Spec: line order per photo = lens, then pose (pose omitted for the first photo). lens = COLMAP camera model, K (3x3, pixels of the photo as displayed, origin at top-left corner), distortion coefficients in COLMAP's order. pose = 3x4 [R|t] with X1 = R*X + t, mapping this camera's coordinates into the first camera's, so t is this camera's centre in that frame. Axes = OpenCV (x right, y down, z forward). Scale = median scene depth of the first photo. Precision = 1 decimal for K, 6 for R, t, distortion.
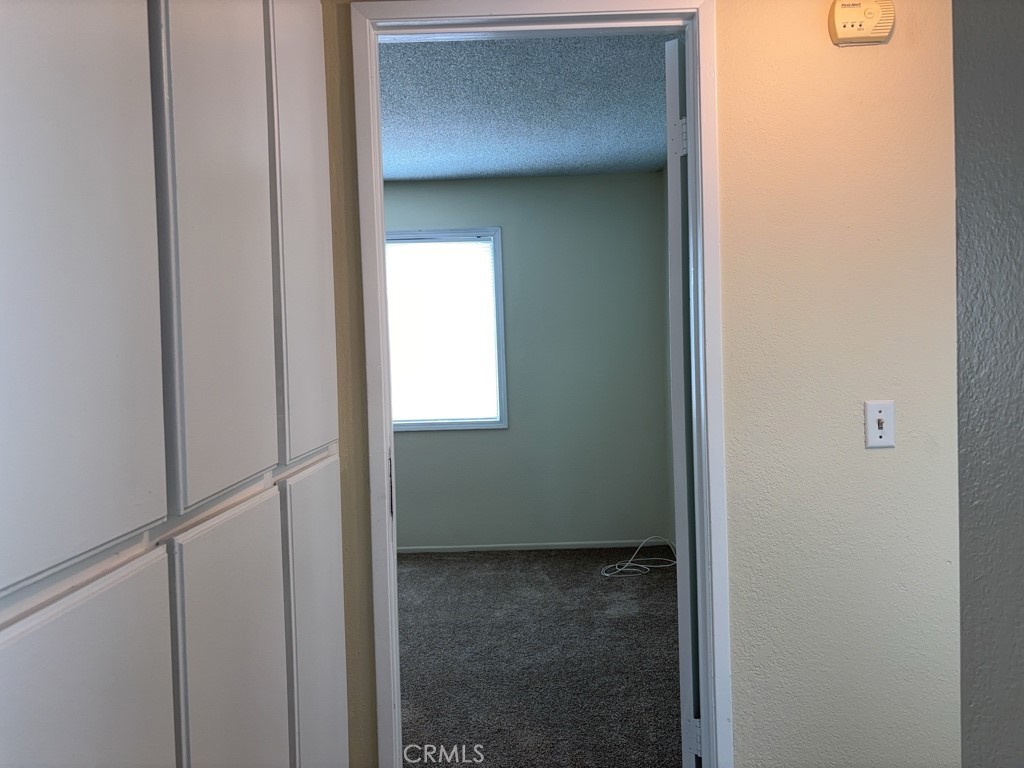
lens RADIAL K [[778.6, 0, 512.1], [0, 778.6, 384.2], [0, 0, 1]] dist [0.009366, -0.014128]
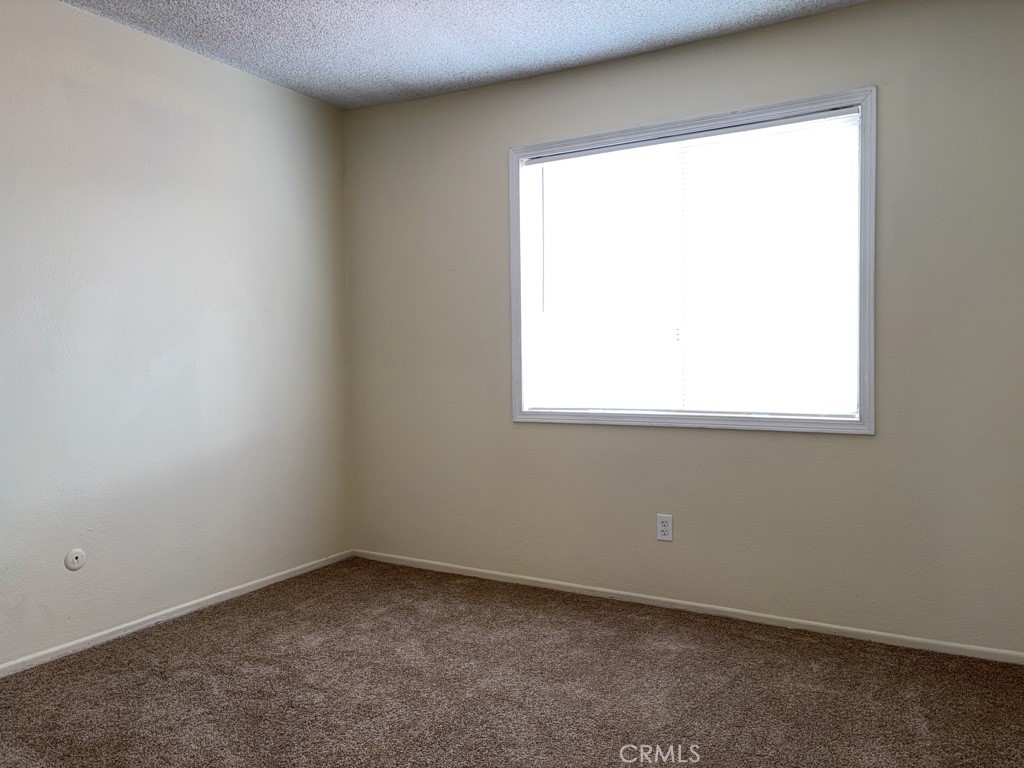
lens RADIAL K [[778.6, 0, 510.7], [0, 778.6, 379.9], [0, 0, 1]] dist [0.009366, -0.014128]
pose [[0.866468, 0.045237, -0.497179, 0.050194], [-0.043101, 0.998946, 0.015775, 0.019188], [0.497368, 0.007761, 0.867505, 0.381373]]
